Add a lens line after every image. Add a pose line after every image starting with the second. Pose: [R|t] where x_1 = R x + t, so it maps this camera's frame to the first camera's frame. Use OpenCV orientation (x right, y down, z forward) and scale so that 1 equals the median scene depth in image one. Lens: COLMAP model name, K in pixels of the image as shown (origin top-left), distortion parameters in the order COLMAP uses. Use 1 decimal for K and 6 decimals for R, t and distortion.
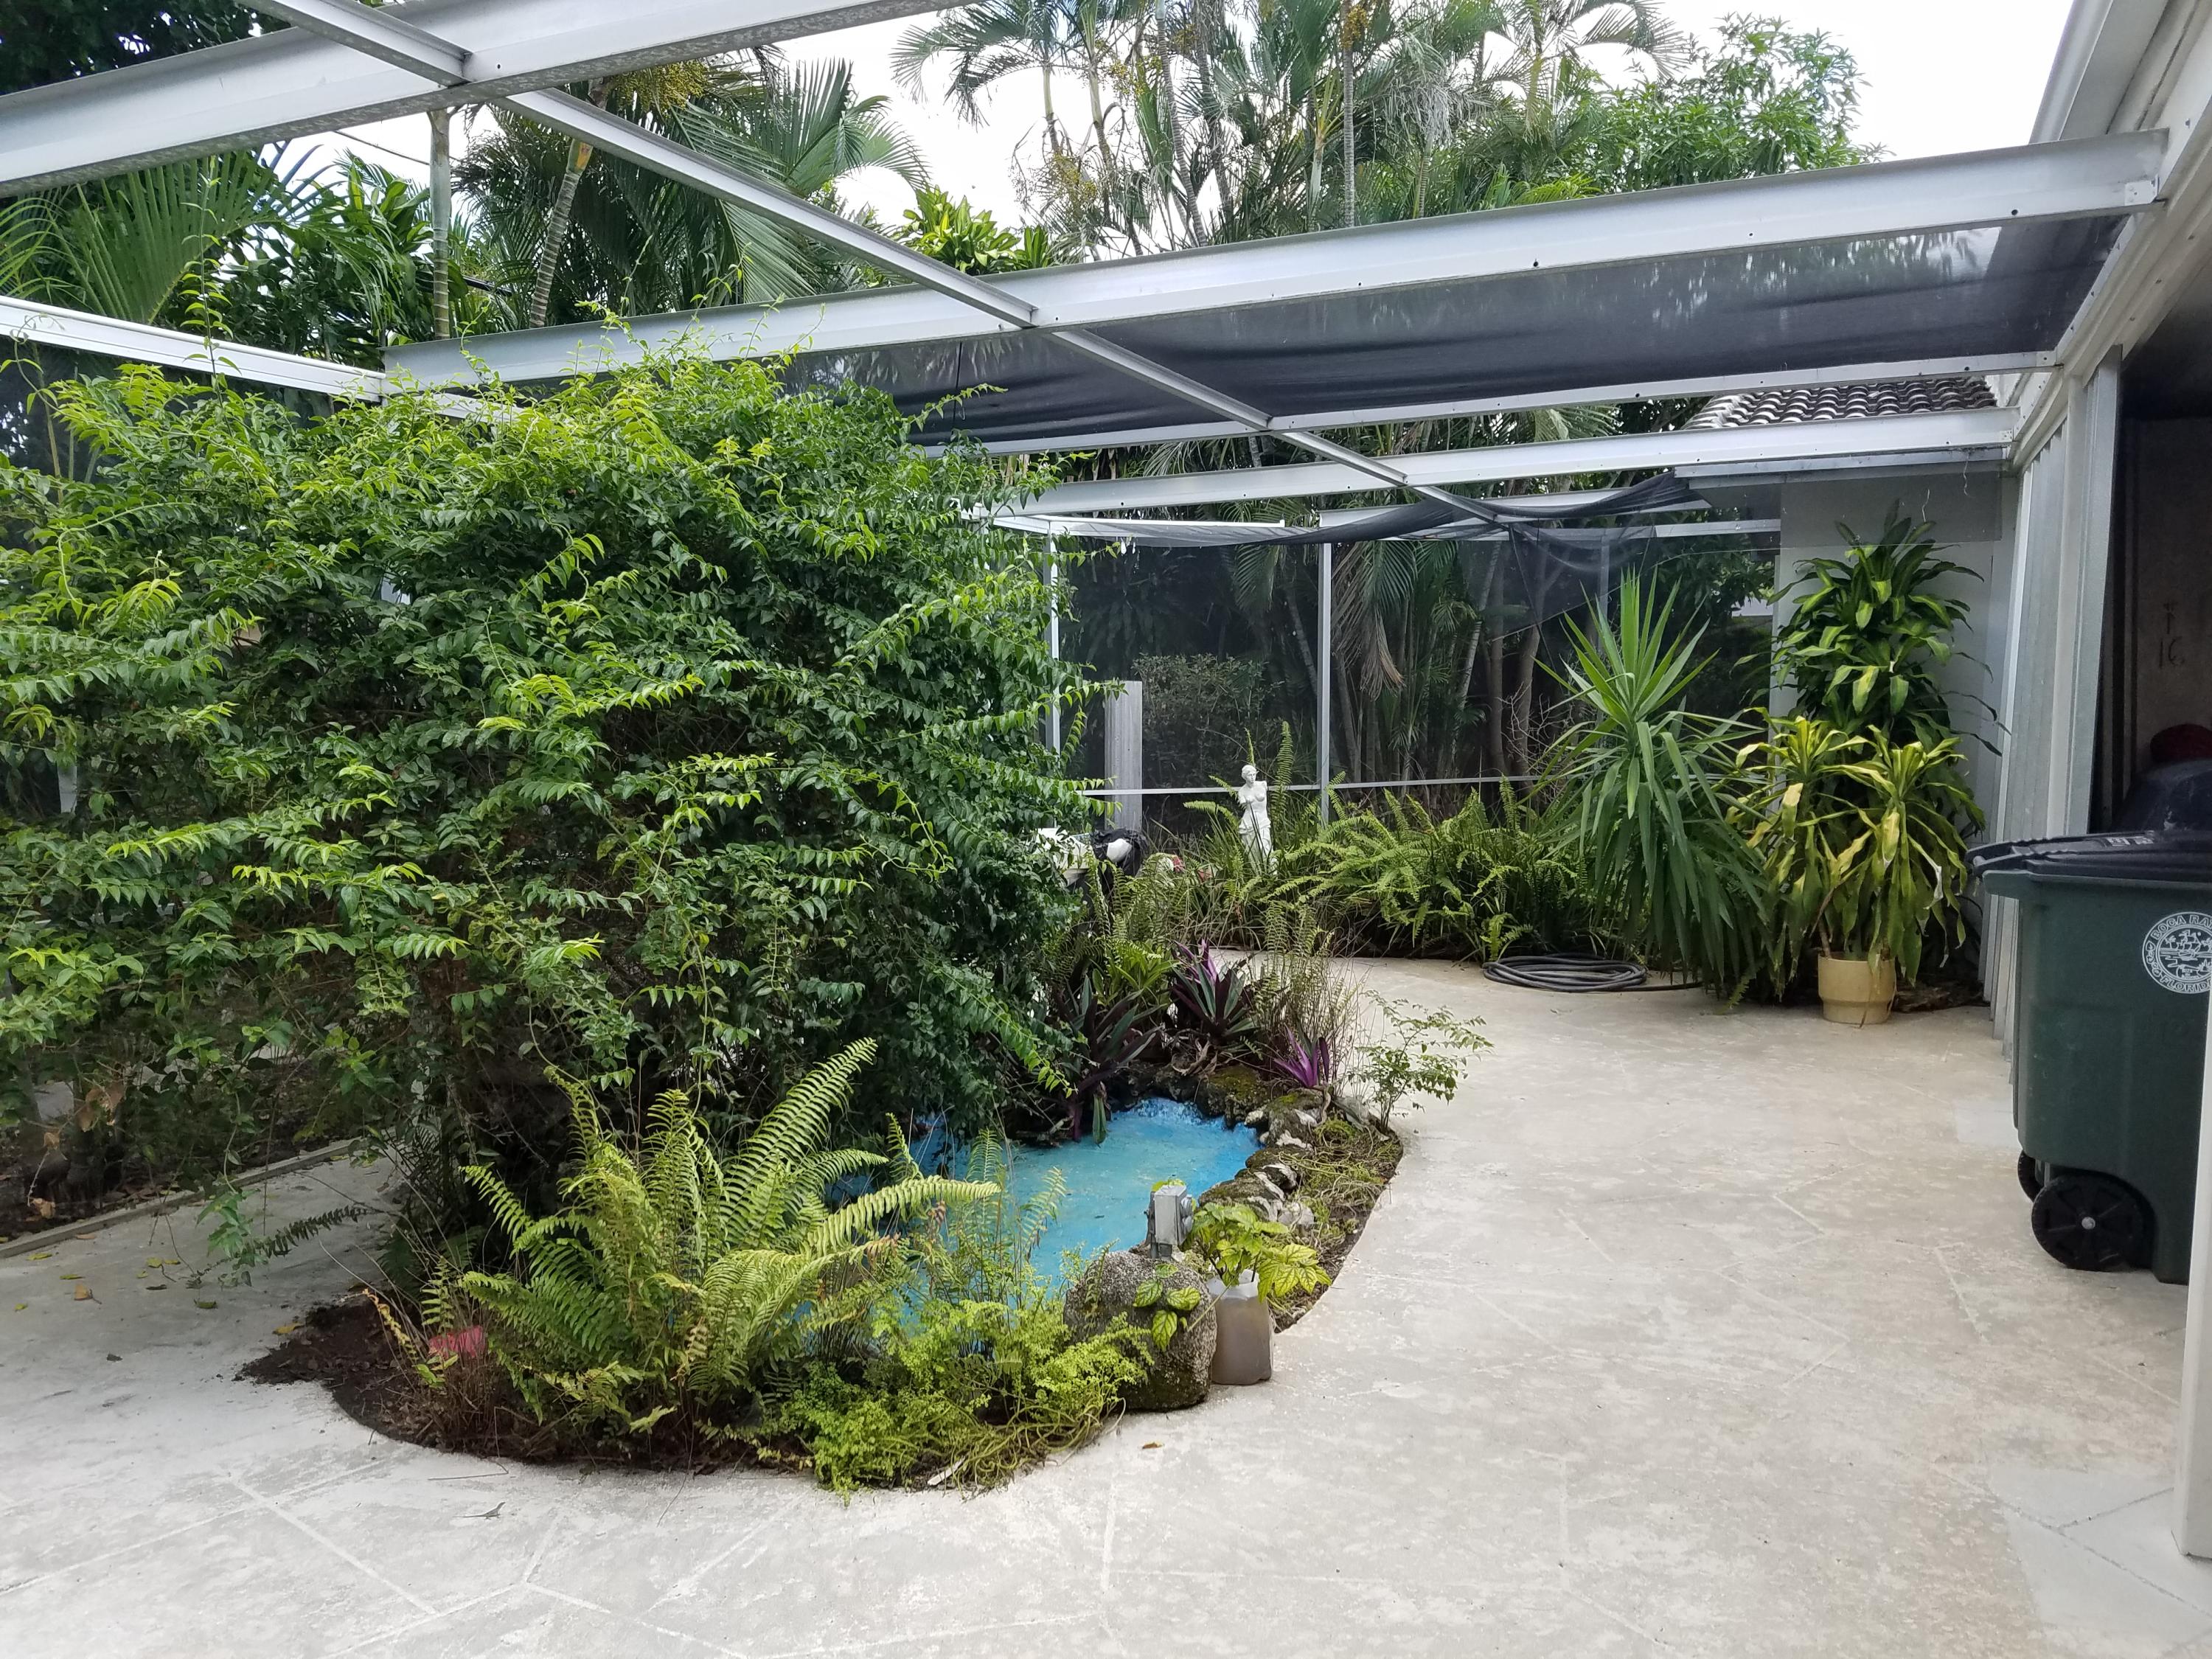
lens RADIAL K [[1642.8, 0, 1068.7], [0, 1642.8, 933.7], [0, 0, 1]] dist [0.188995, -0.303110]
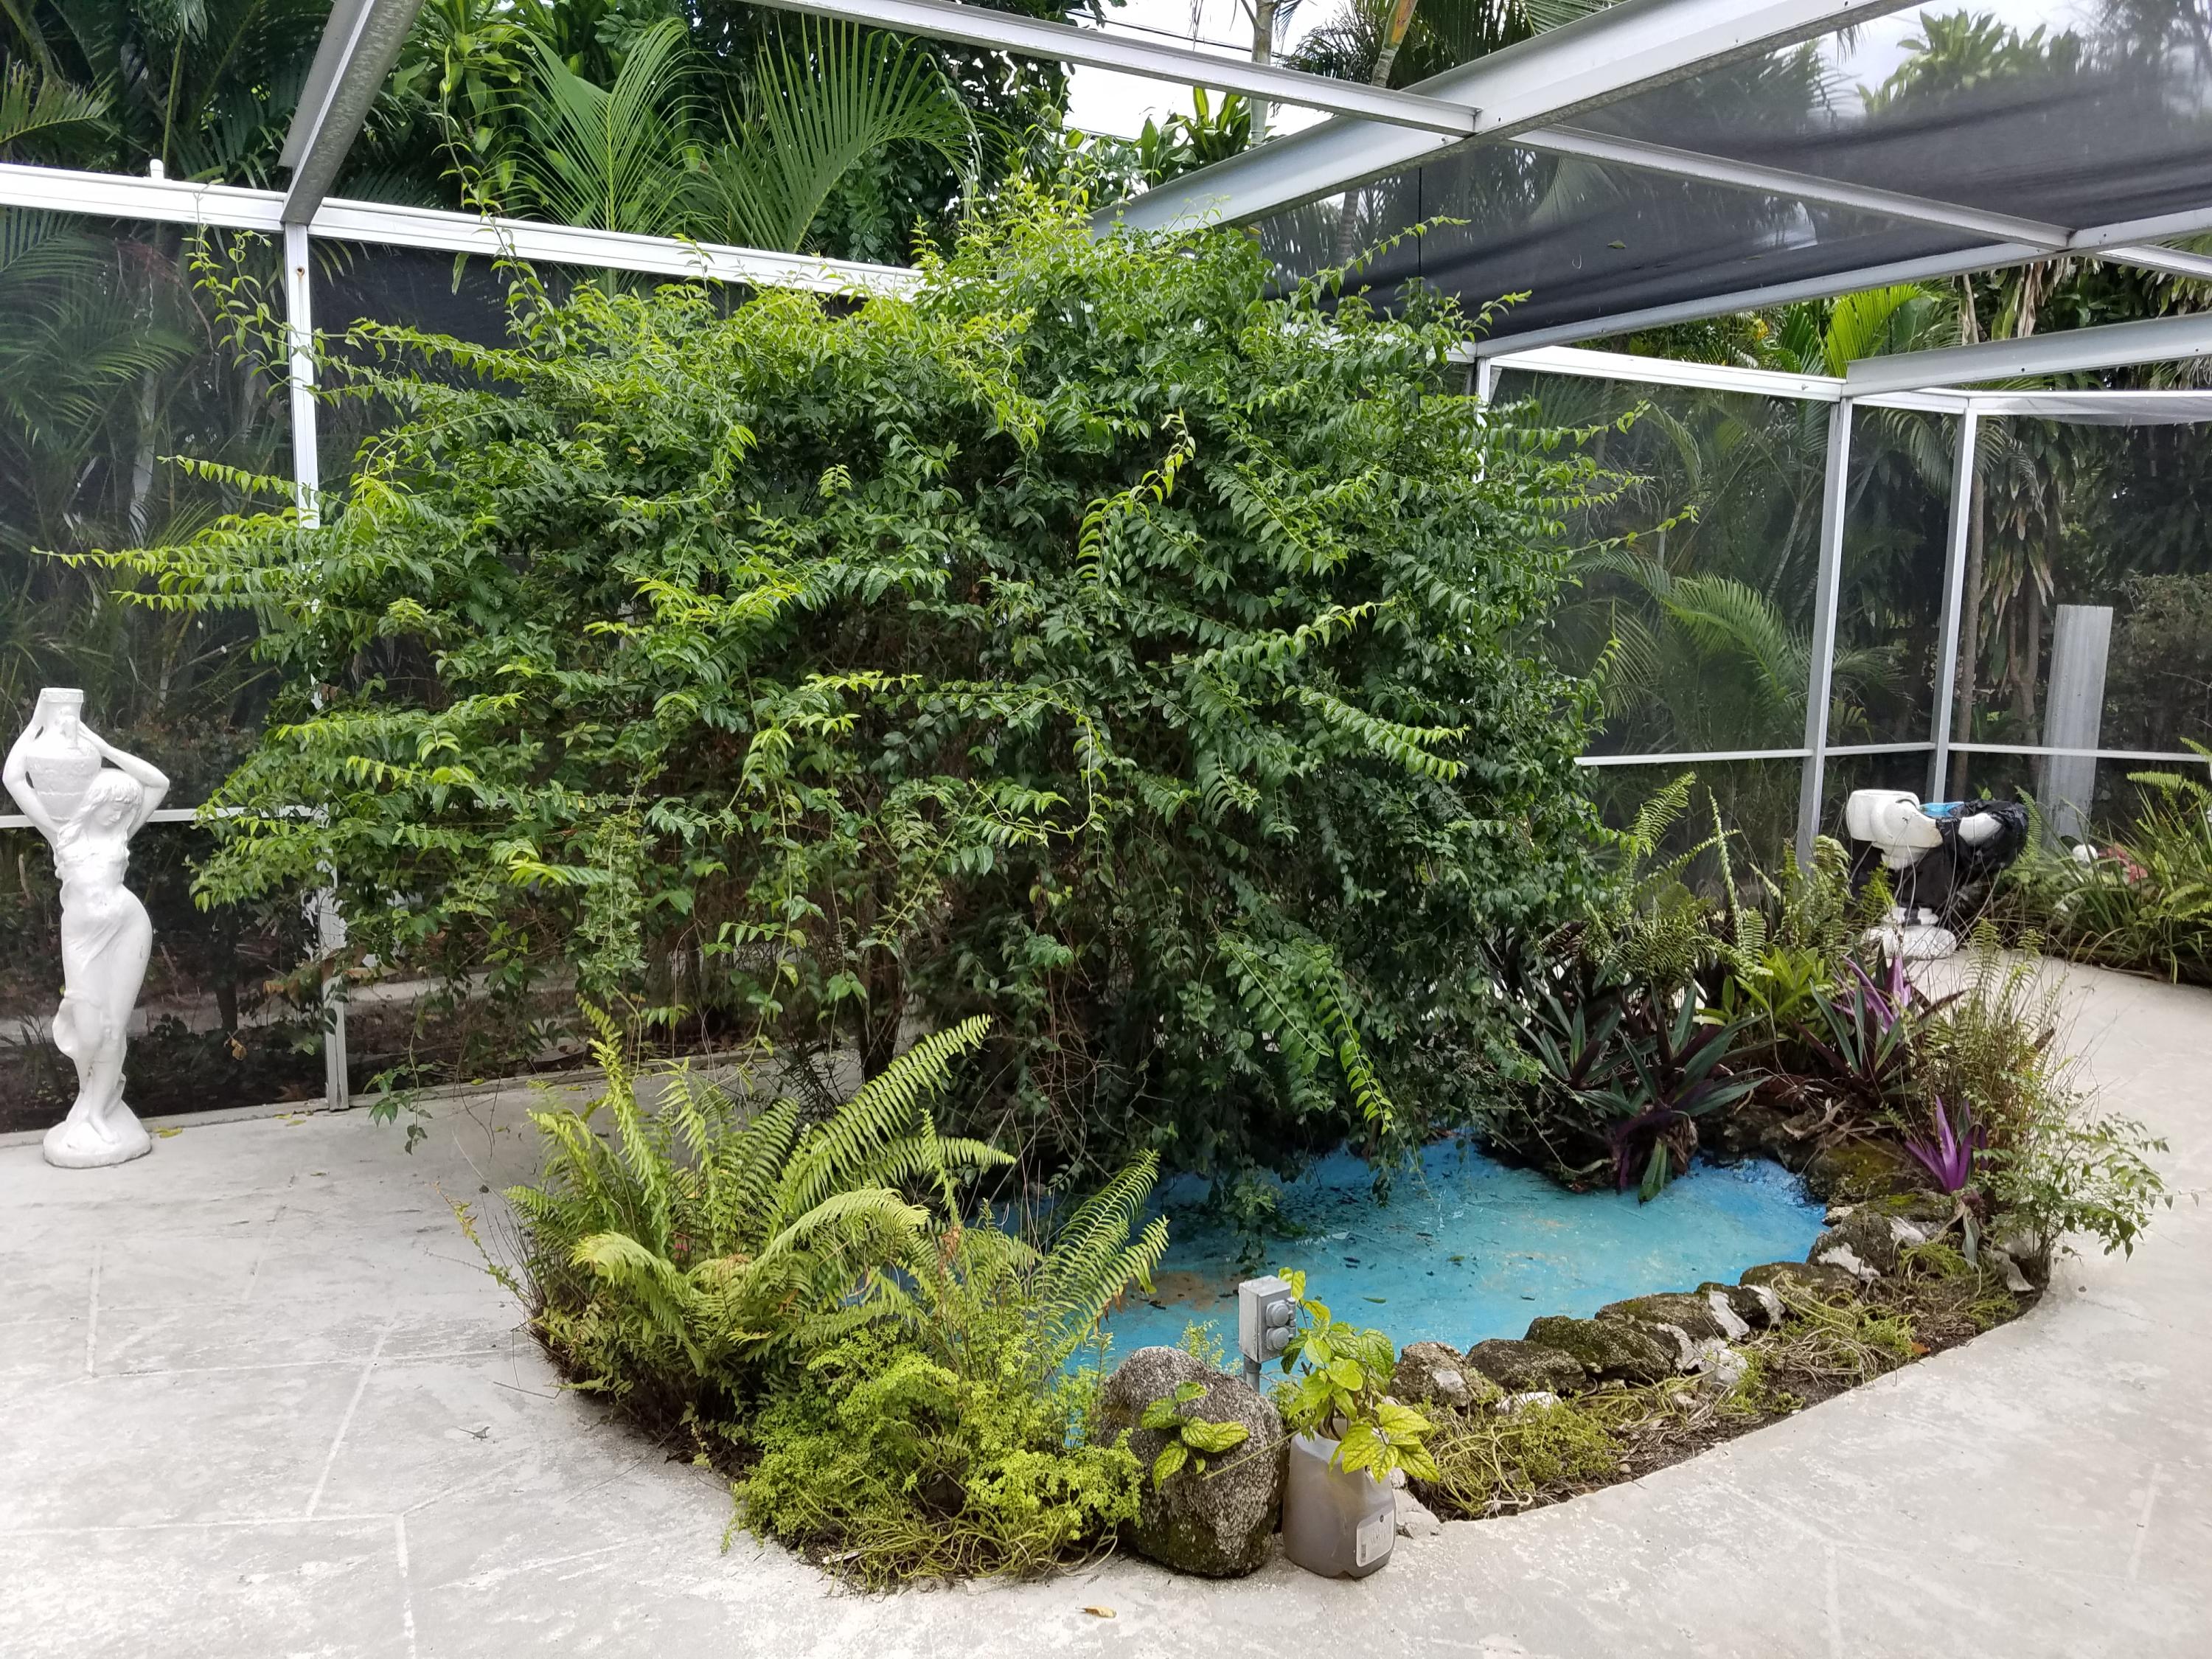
lens RADIAL K [[1685.2, 0, 1109.4], [0, 1685.2, 902.1], [0, 0, 1]] dist [0.136741, -0.266876]
pose [[0.813443, 0.122956, -0.568500, 0.314325], [-0.107538, 0.992343, 0.060754, -0.041303], [0.571617, 0.011716, 0.820437, 0.250711]]
